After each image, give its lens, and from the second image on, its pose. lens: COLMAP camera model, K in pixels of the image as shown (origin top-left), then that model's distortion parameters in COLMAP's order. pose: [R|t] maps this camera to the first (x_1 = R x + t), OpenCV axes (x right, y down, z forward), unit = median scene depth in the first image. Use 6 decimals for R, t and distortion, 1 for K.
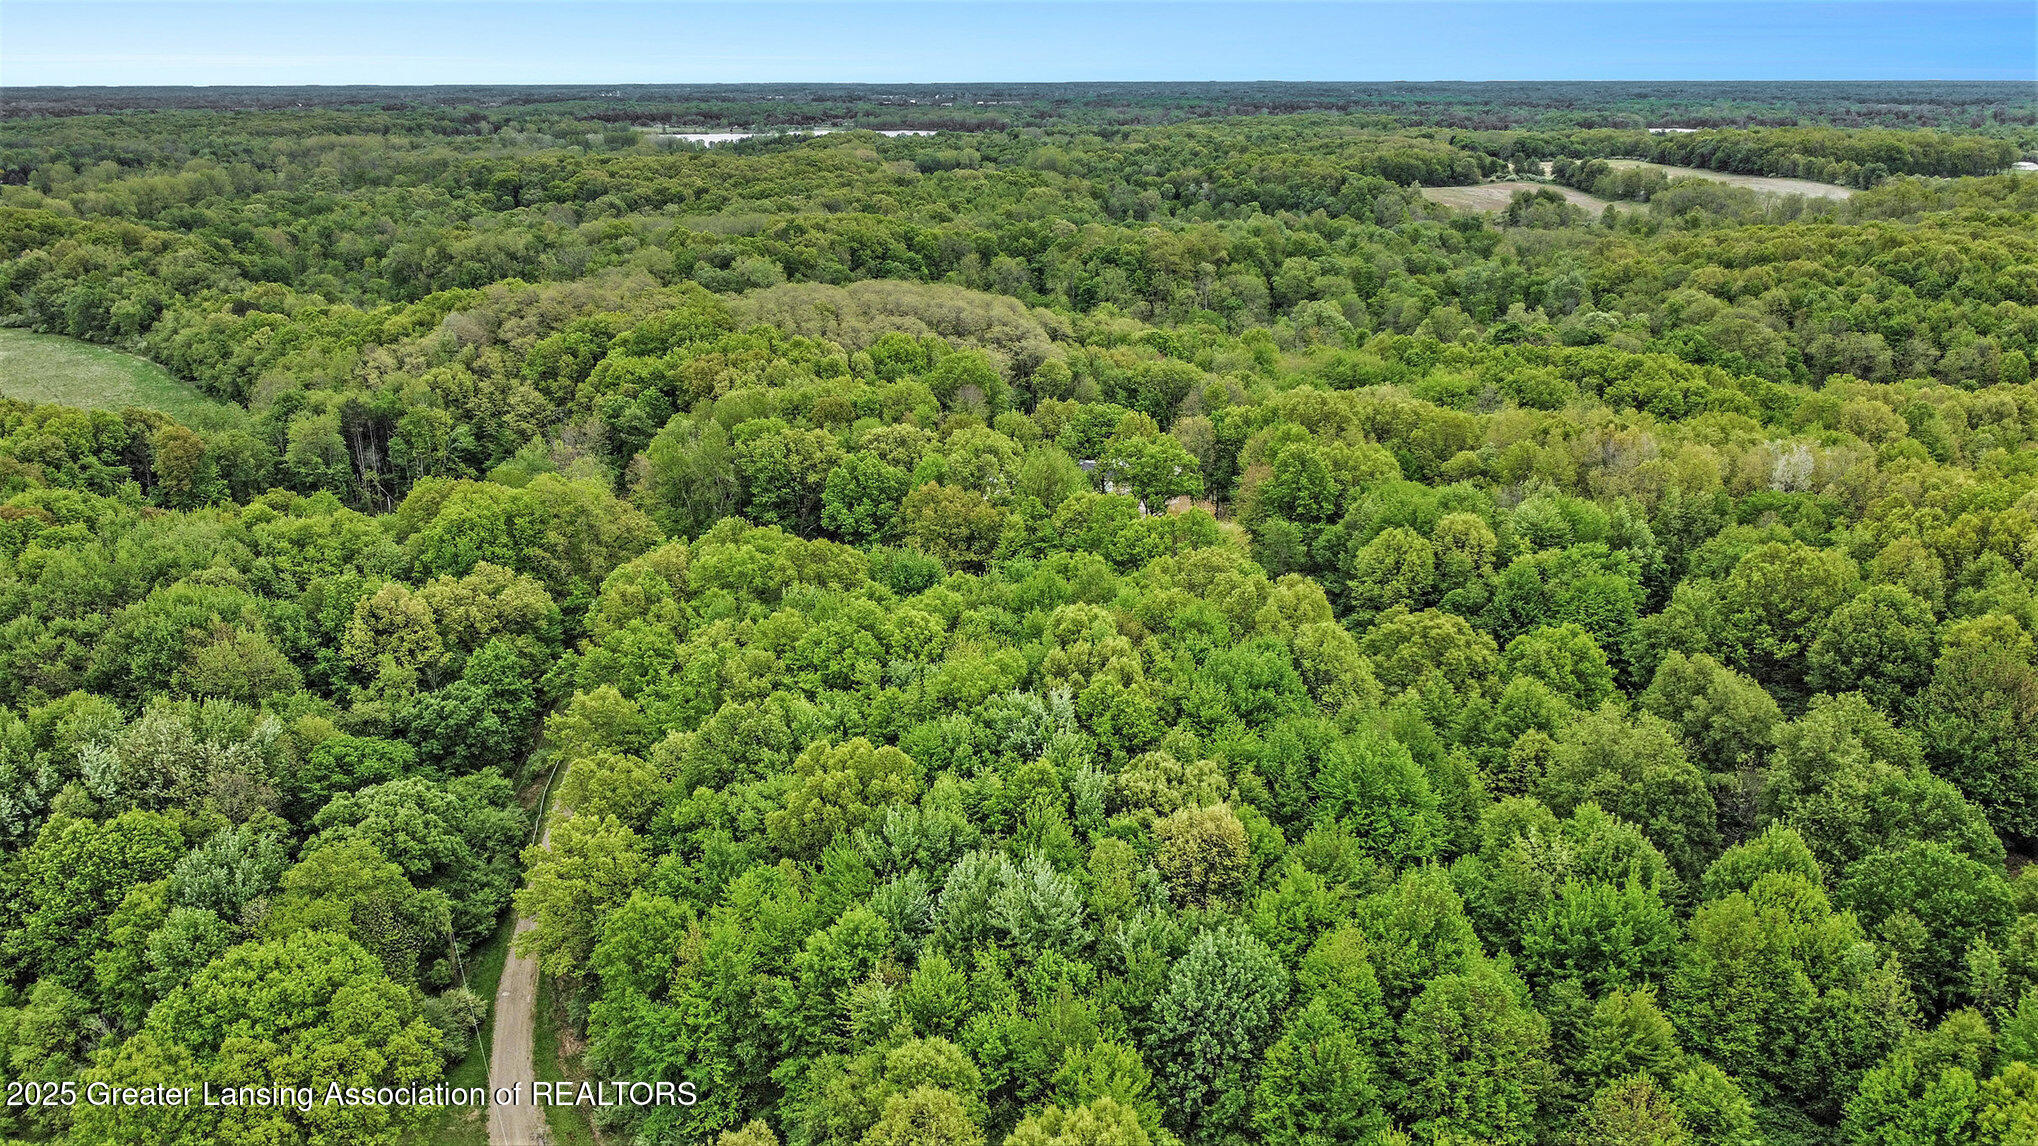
lens RADIAL K [[1508.9, 0, 981.2], [0, 1508.9, 568.7], [0, 0, 1]] dist [-0.007606, -0.007145]
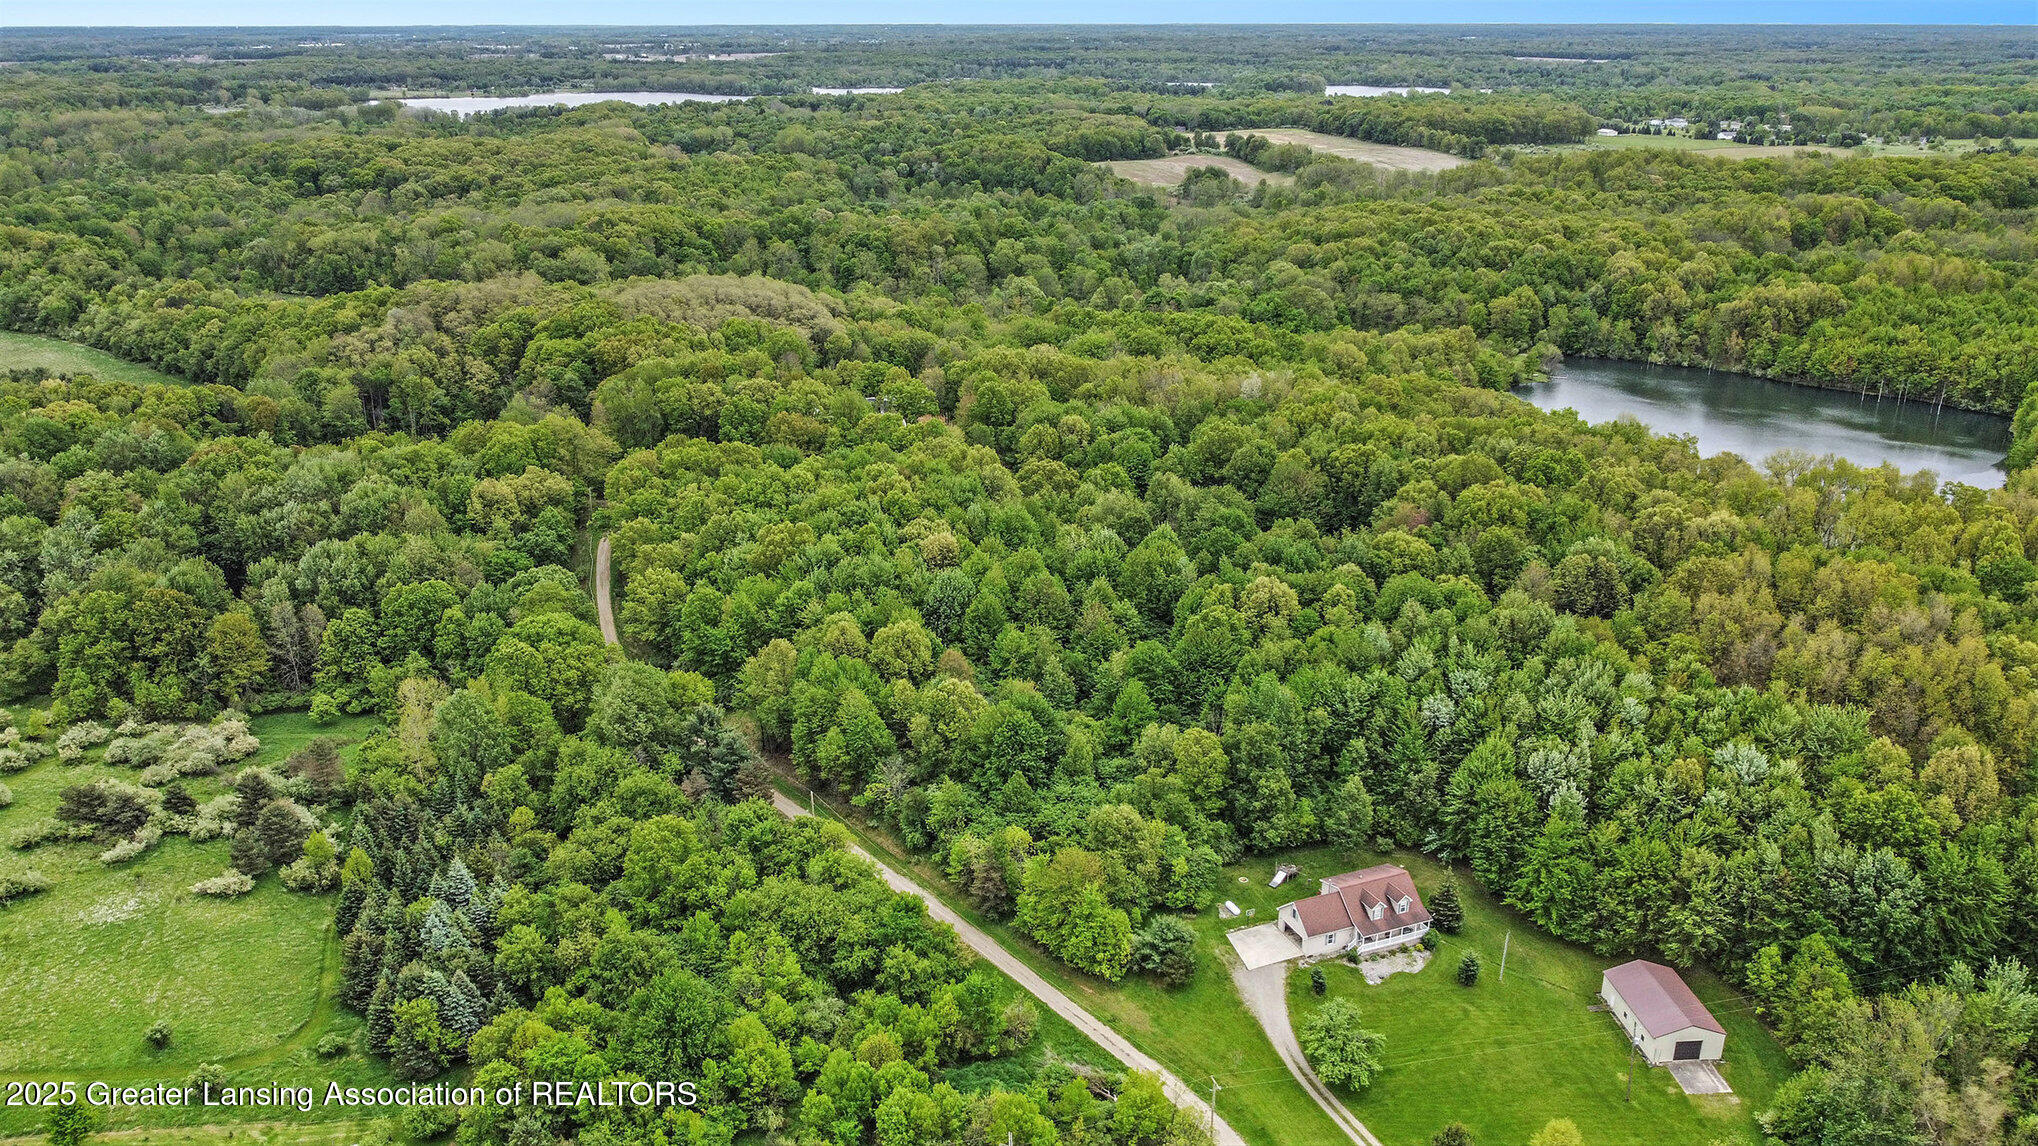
lens RADIAL K [[1541.5, 0, 950.6], [0, 1541.5, 573.4], [0, 0, 1]] dist [0.000119, -0.003886]
pose [[0.988465, -0.051428, 0.142451, -0.063921], [0.046460, 0.998198, 0.037990, 0.042933], [-0.144148, -0.030933, 0.989073, -0.481663]]
